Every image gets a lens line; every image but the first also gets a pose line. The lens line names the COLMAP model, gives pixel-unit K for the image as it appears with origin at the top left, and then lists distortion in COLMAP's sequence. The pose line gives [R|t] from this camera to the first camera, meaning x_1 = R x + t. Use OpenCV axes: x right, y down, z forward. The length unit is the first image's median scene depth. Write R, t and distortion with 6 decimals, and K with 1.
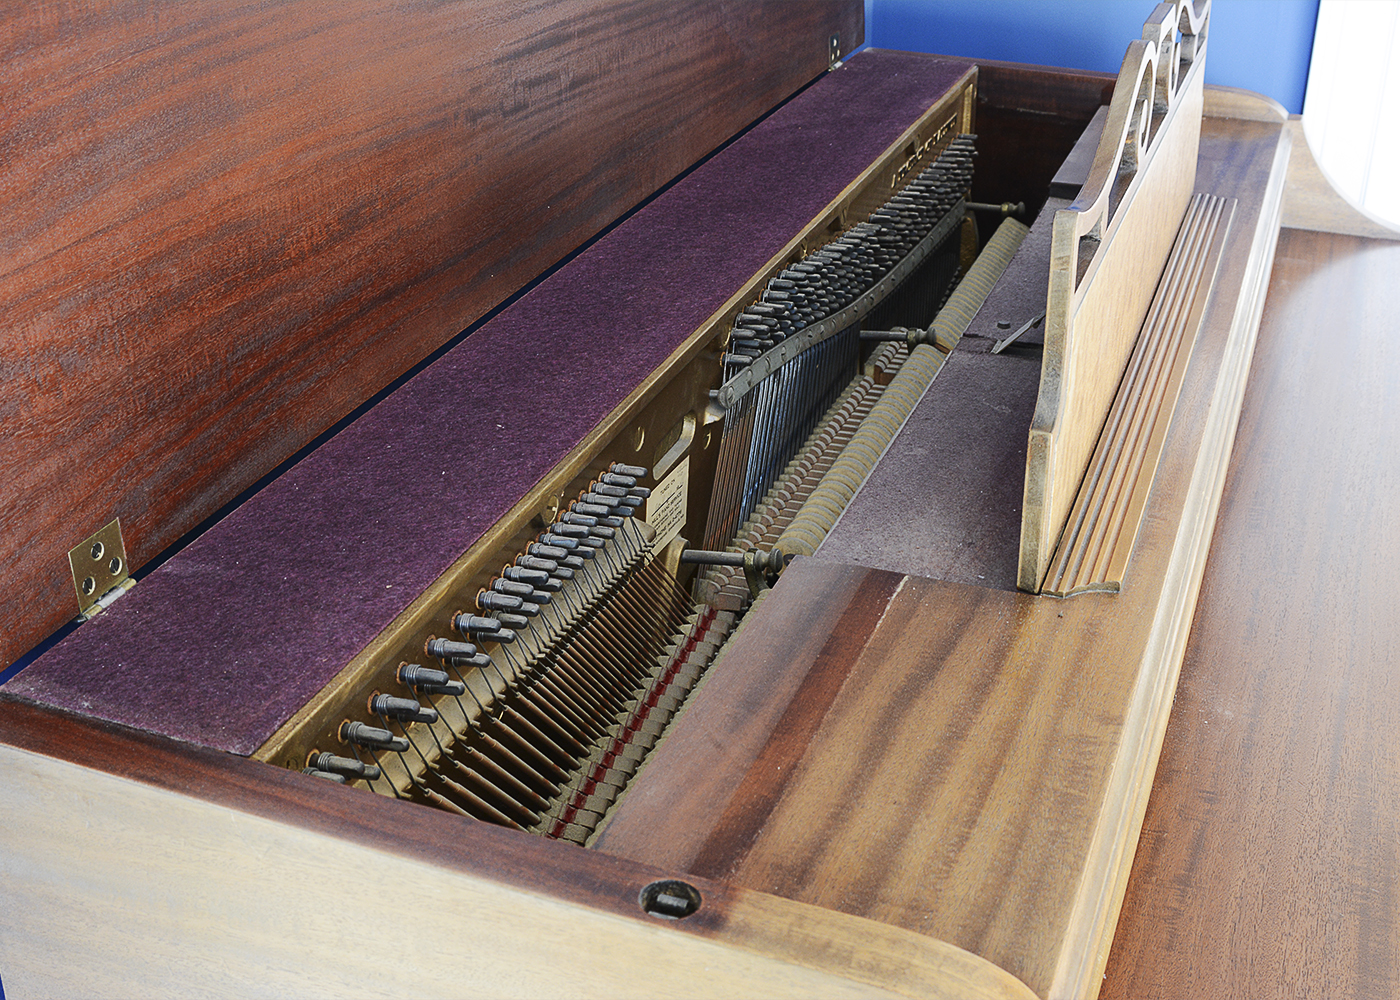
lens RADIAL K [[1763.5, 0, 700.5], [0, 1763.5, 498.6], [0, 0, 1]] dist [-0.138620, 0.000000]
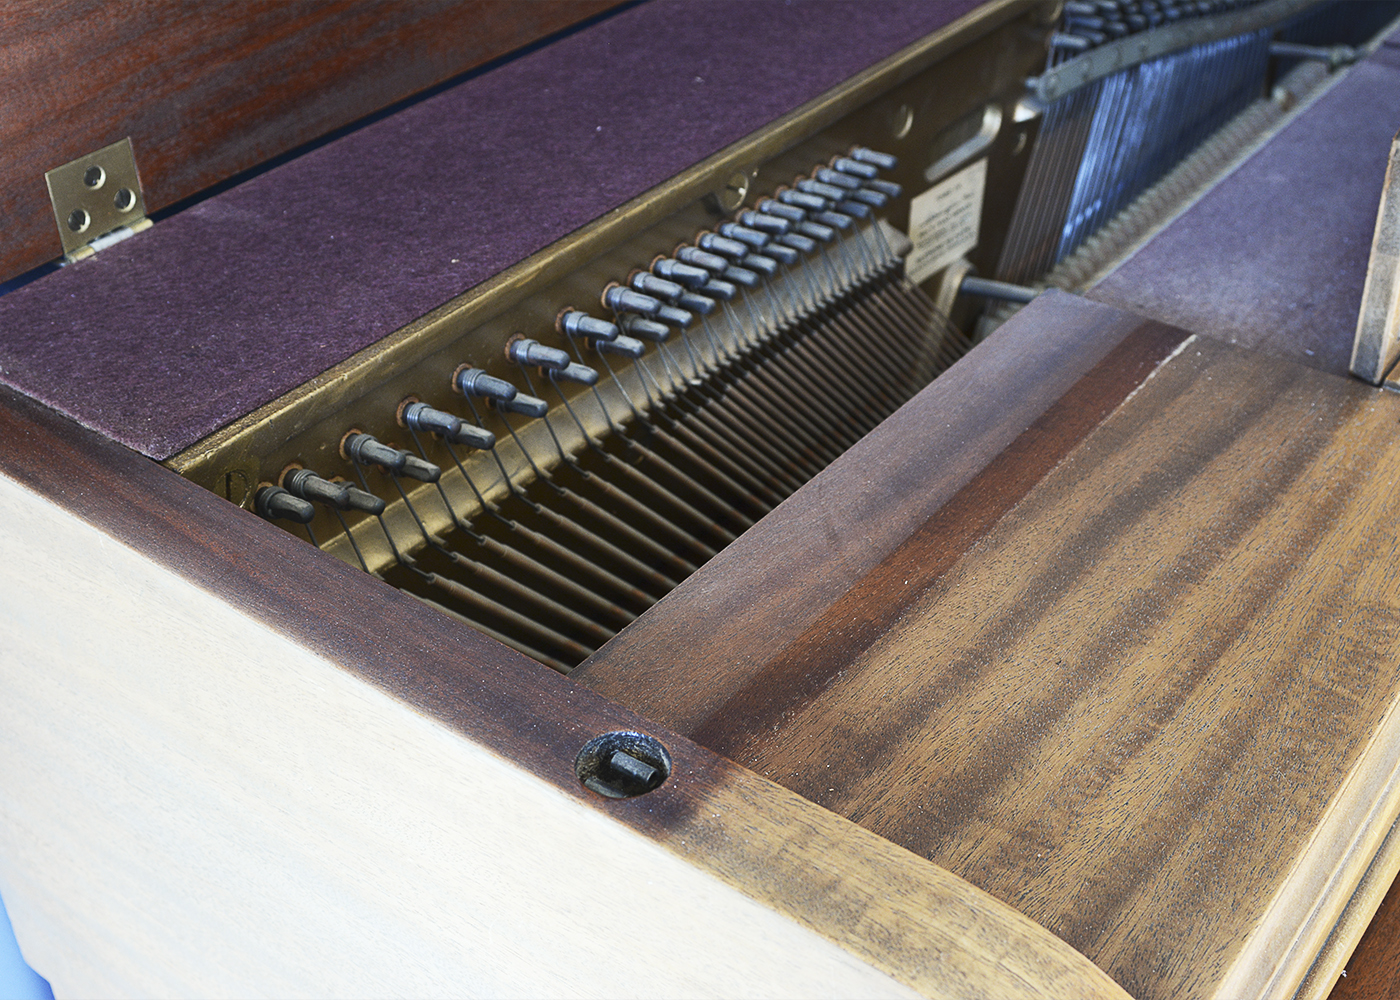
lens RADIAL K [[1763.5, 0, 701.2], [0, 1763.5, 502.6], [0, 0, 1]] dist [-0.138620, 0.000000]
pose [[0.959393, 0.141973, -0.243741, 0.120281], [-0.104203, 0.981362, 0.161462, 0.019920], [0.262121, -0.129507, 0.956306, 0.308252]]
